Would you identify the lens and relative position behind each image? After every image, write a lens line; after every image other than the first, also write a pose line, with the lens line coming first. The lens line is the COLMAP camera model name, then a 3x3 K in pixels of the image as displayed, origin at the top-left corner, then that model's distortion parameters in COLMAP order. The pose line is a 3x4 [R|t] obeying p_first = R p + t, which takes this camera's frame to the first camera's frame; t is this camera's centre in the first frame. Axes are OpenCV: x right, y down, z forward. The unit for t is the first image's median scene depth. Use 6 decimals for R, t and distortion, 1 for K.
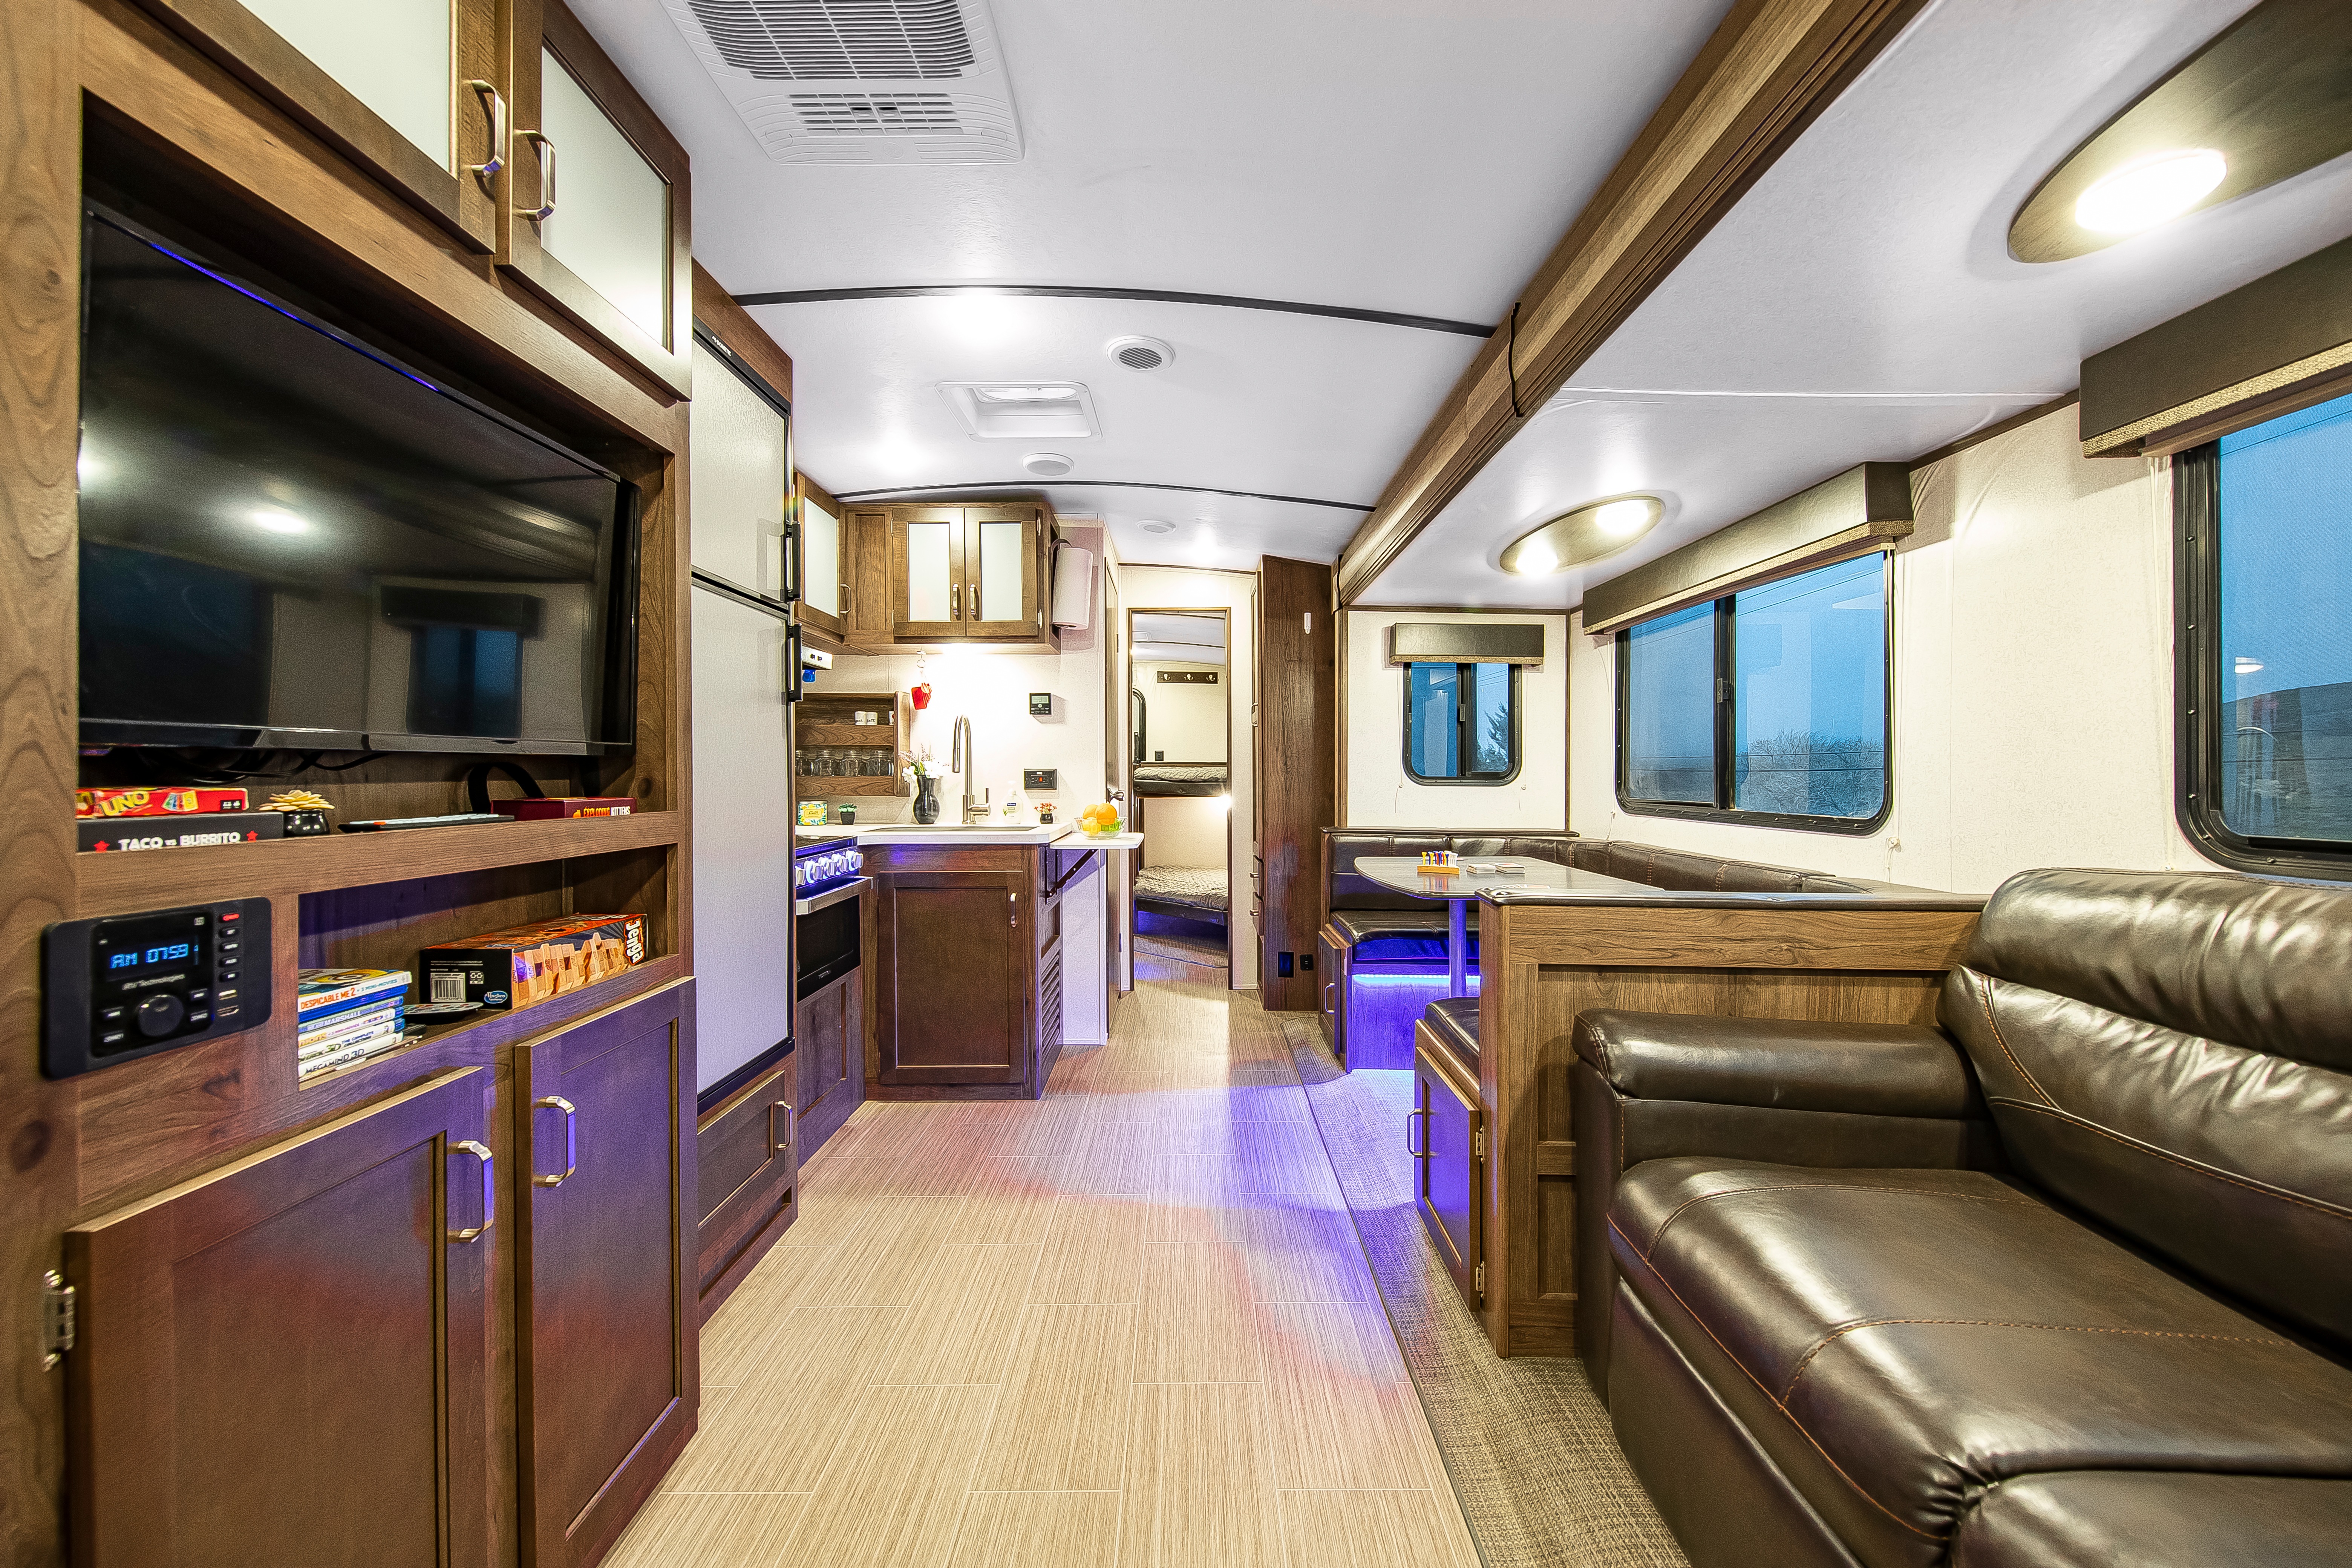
lens RADIAL K [[875.7, 0, 1176.3], [0, 875.7, 777.8], [0, 0, 1]] dist [0.002965, -0.000630]
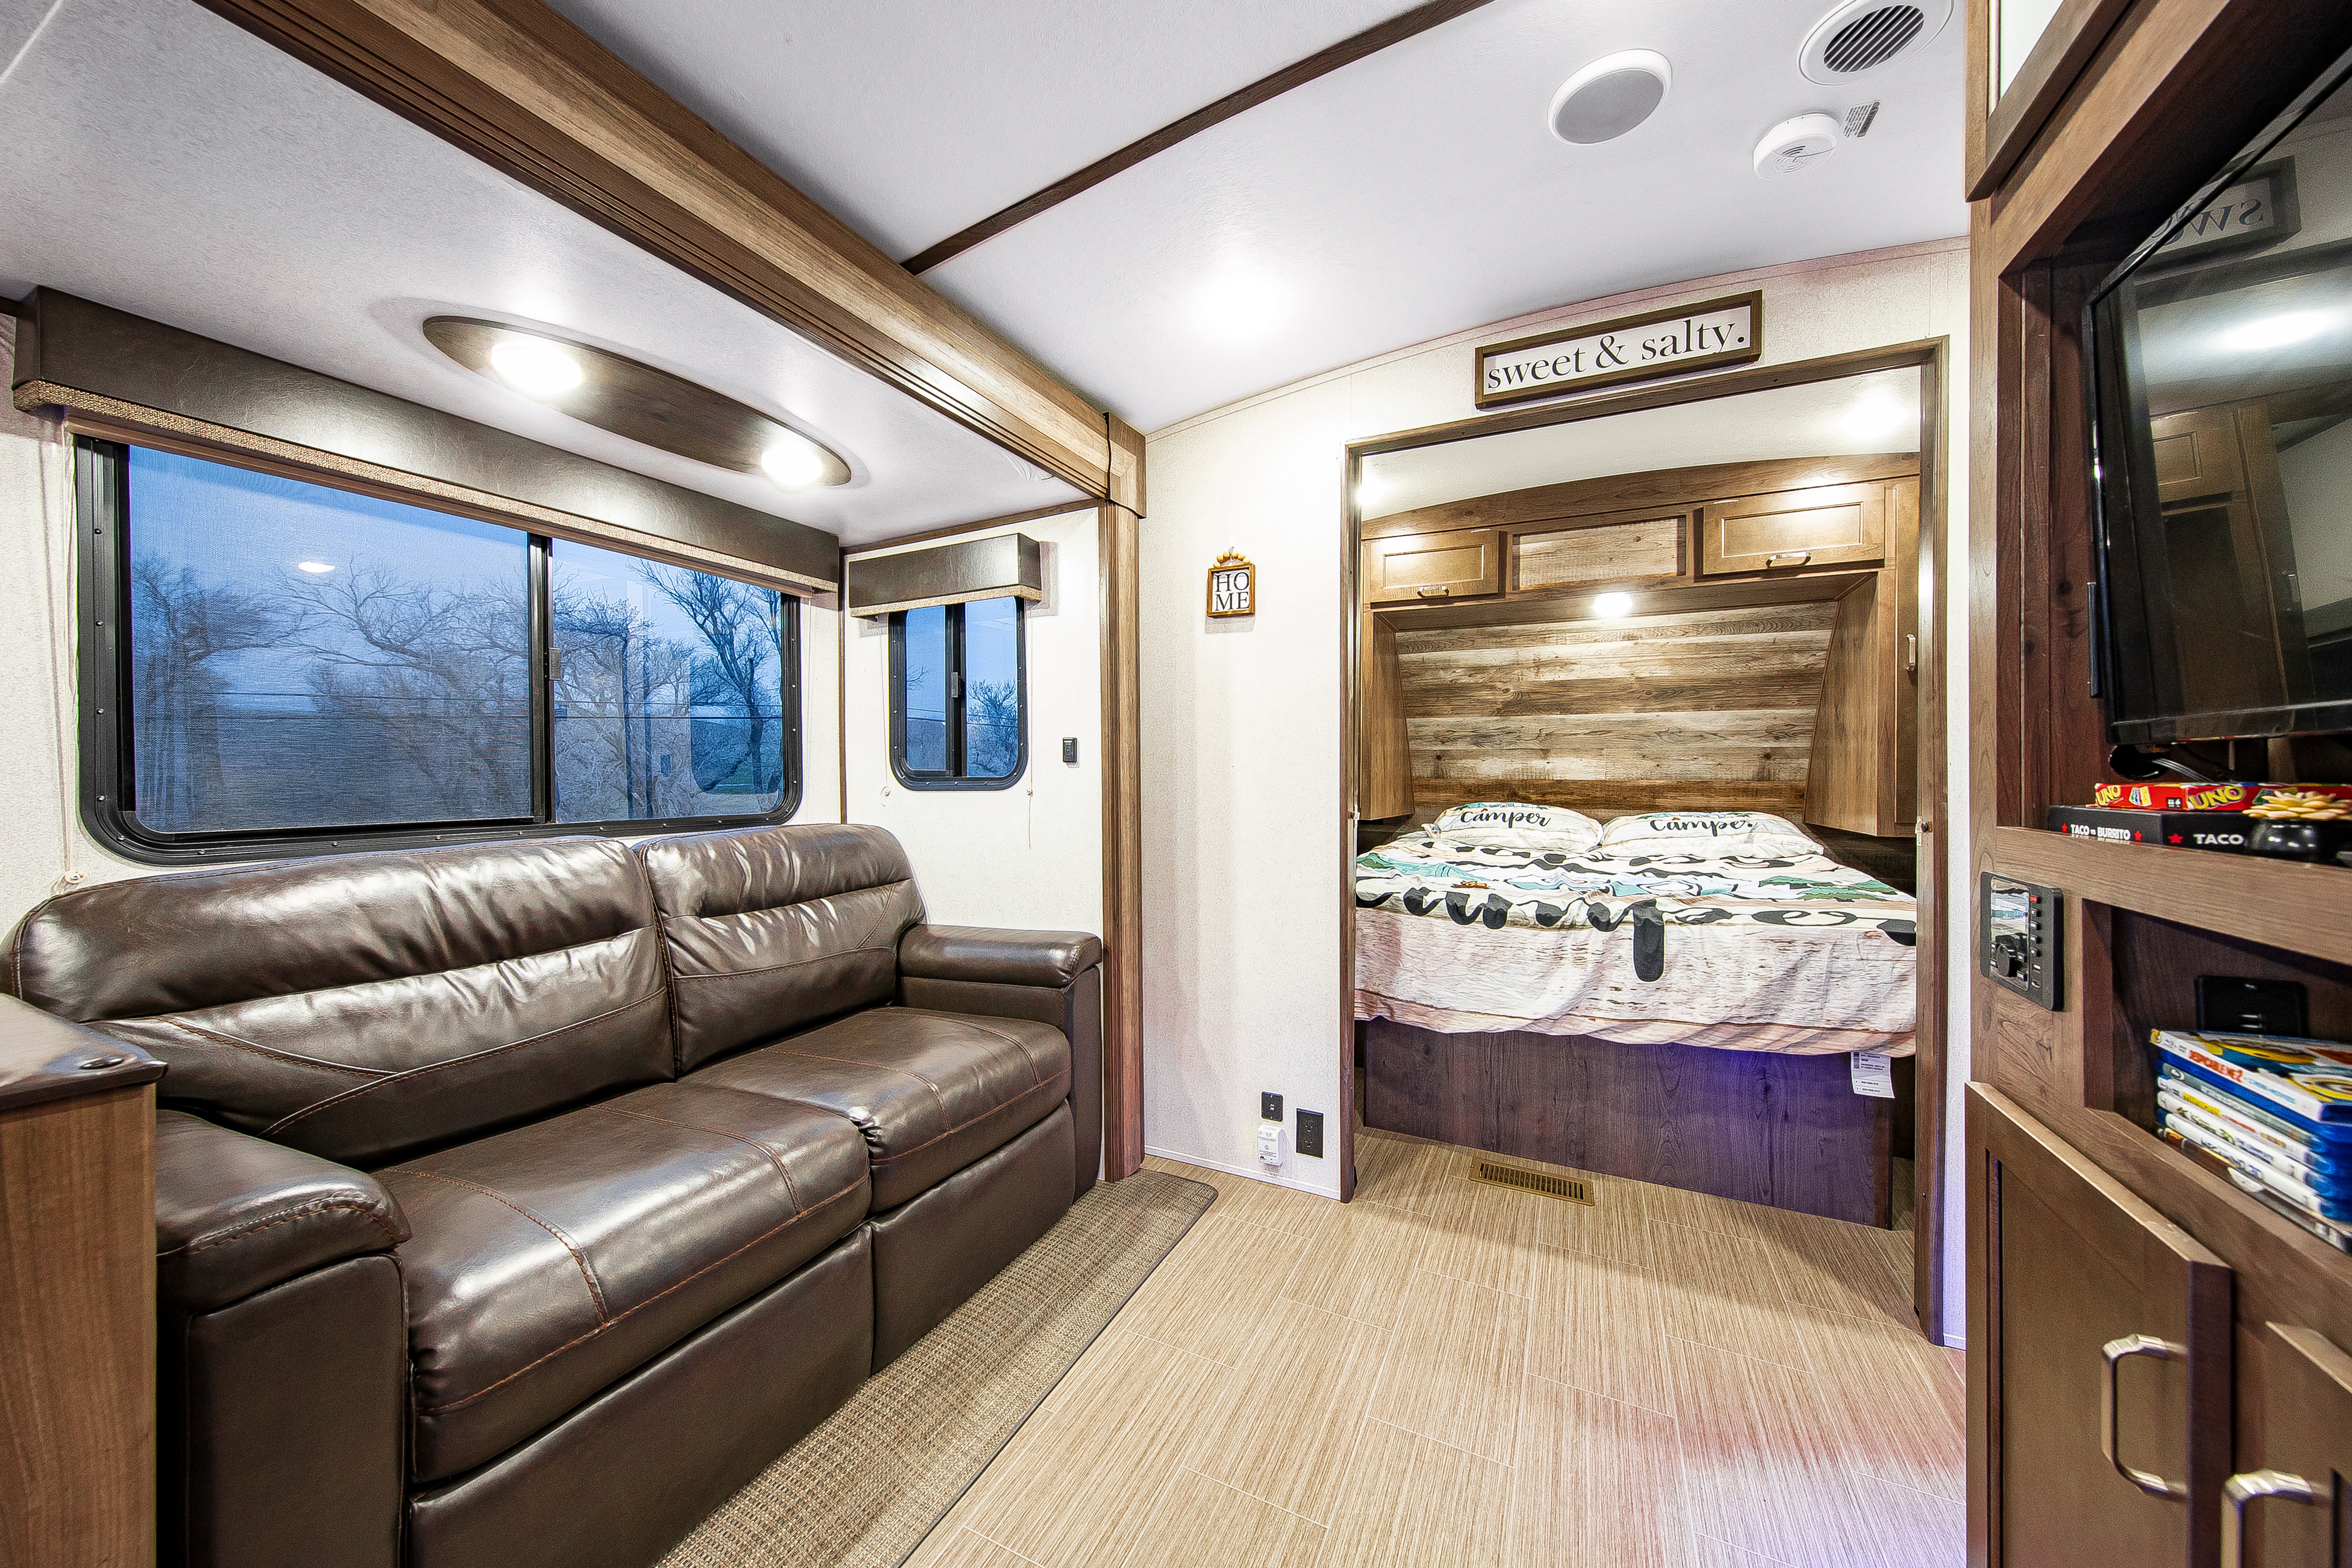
lens RADIAL K [[807.6, 0, 1173.4], [0, 807.6, 770.2], [0, 0, 1]] dist [0.002392, -0.000130]
pose [[-0.894373, 0.003670, 0.447307, -0.207935], [0.004876, 0.999987, 0.001545, -0.003898], [-0.447295, 0.003563, -0.894379, 0.870539]]
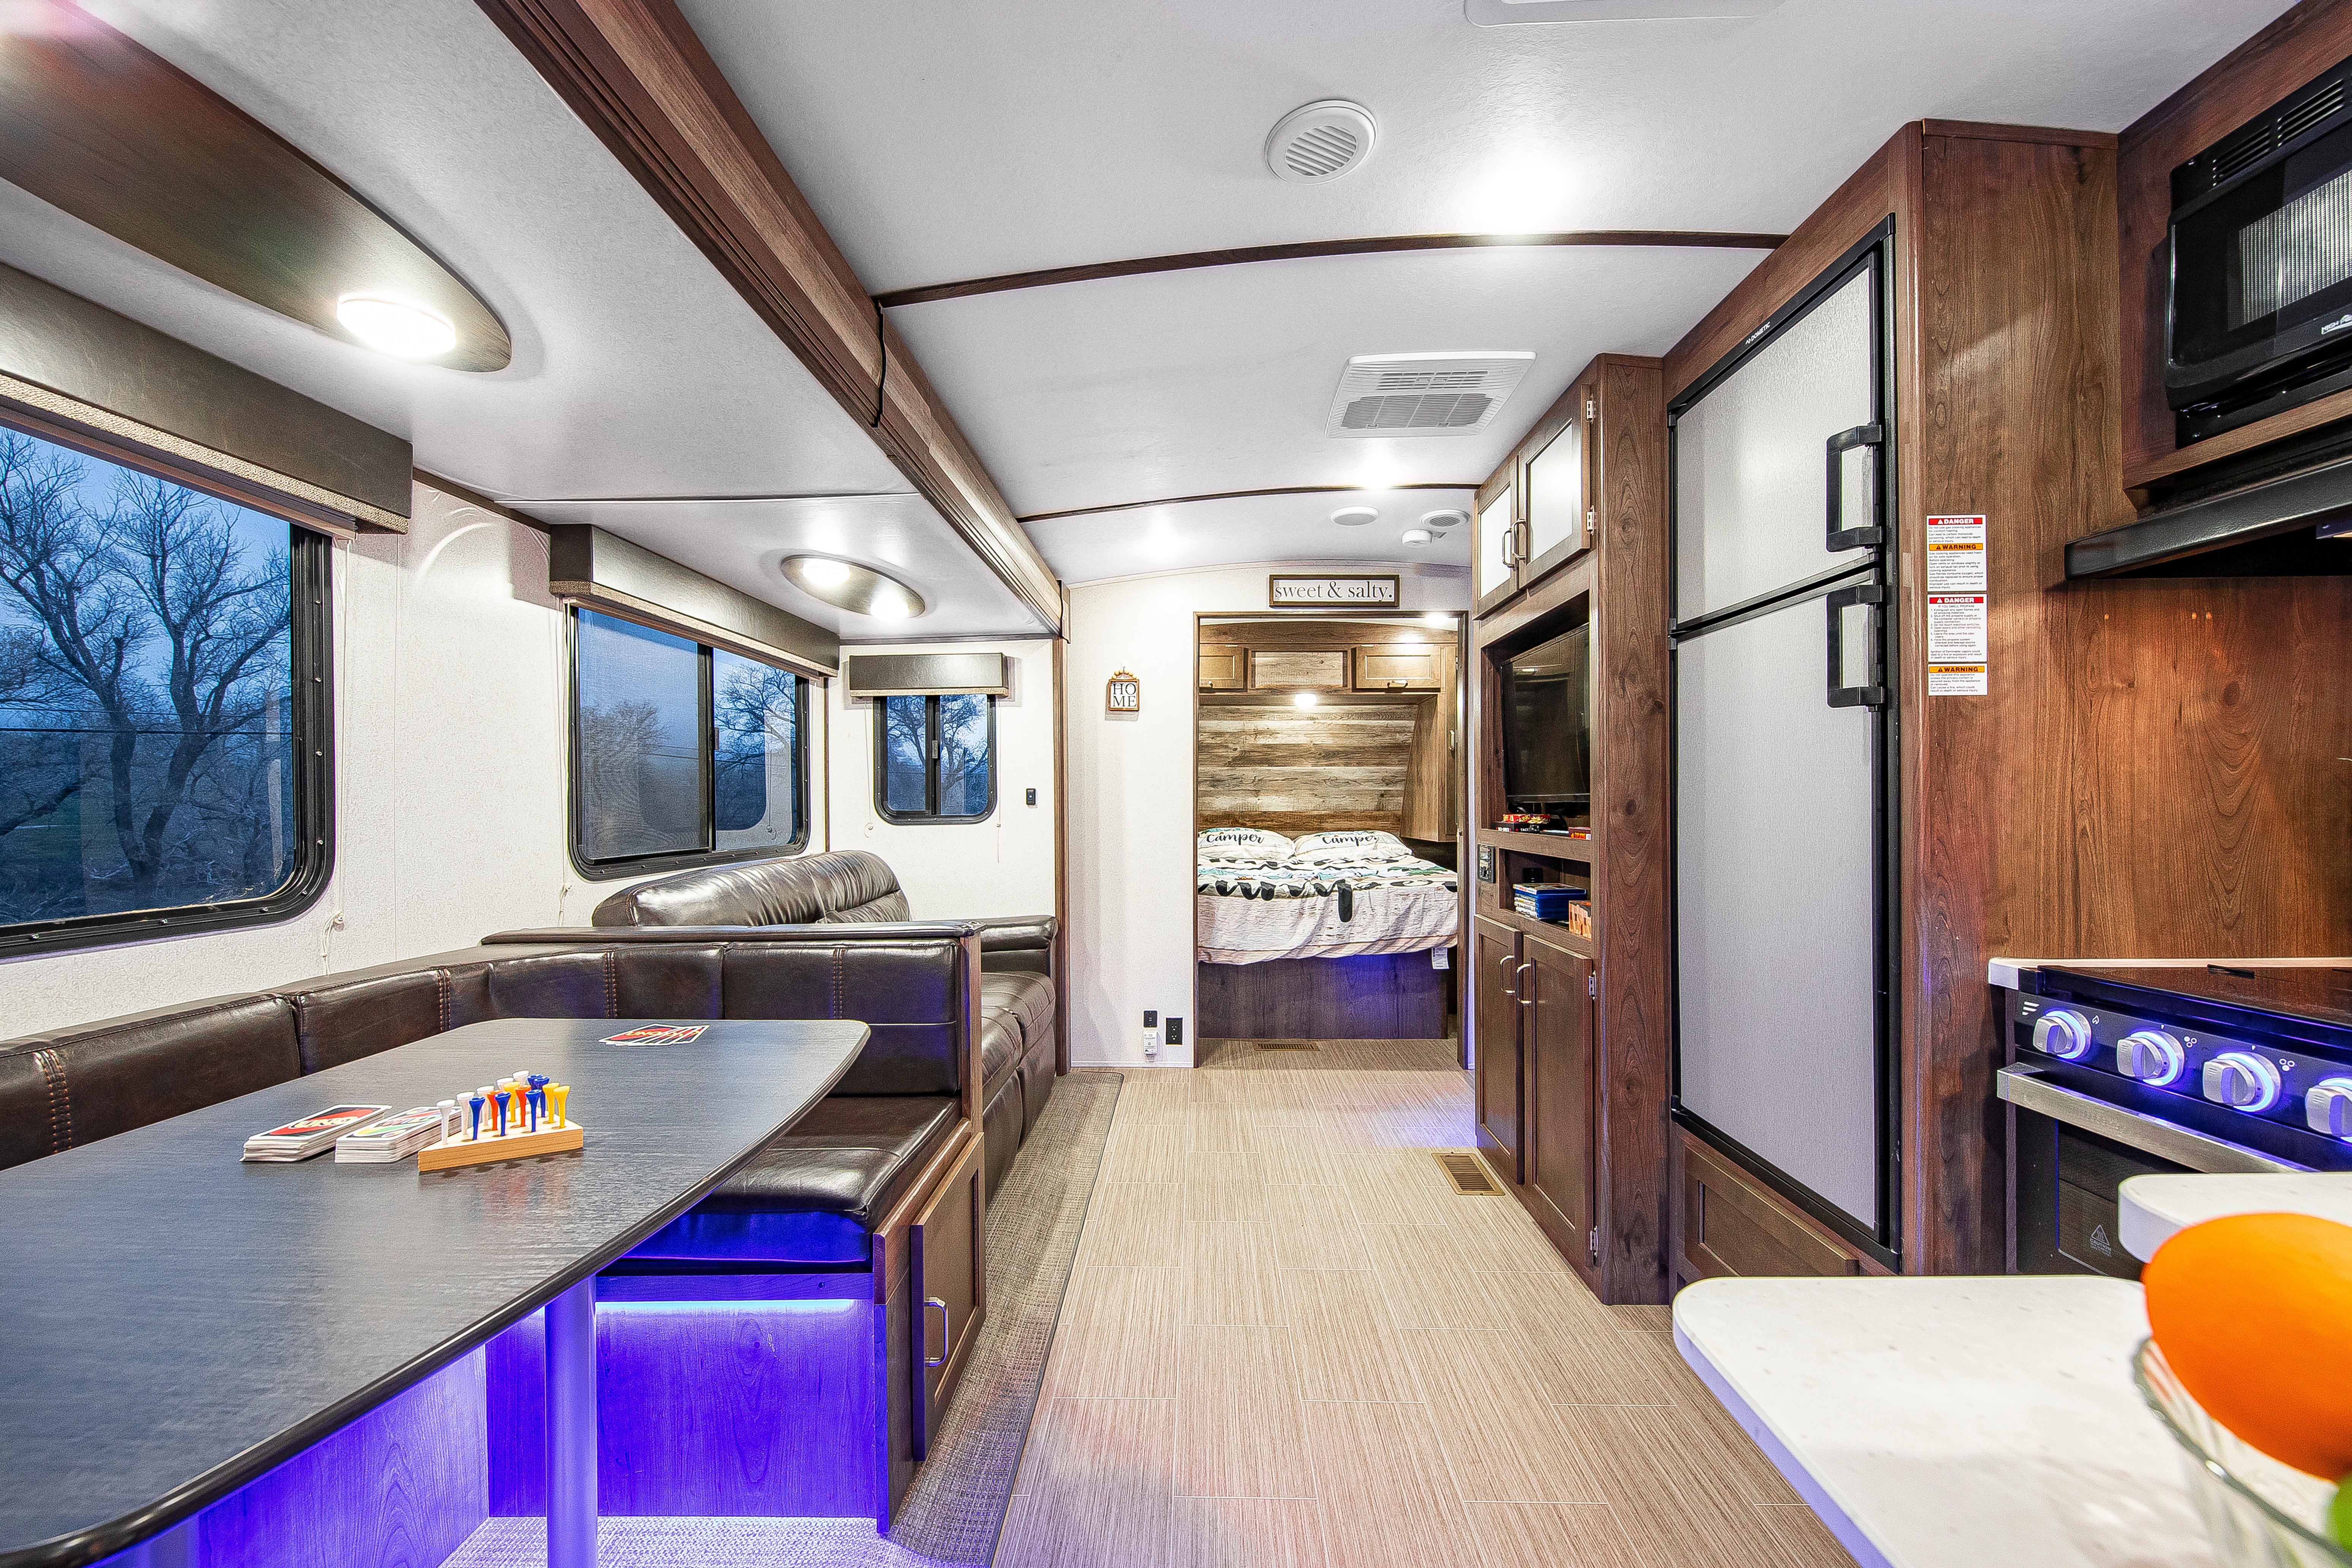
lens RADIAL K [[875.7, 0, 1193.6], [0, 875.7, 795.3], [0, 0, 1]] dist [0.002965, -0.000630]
pose [[-0.999967, 0.007939, 0.001930, 0.064277], [0.007939, 0.999968, -0.000081, -0.029592], [-0.001930, -0.000066, -0.999998, 1.736111]]
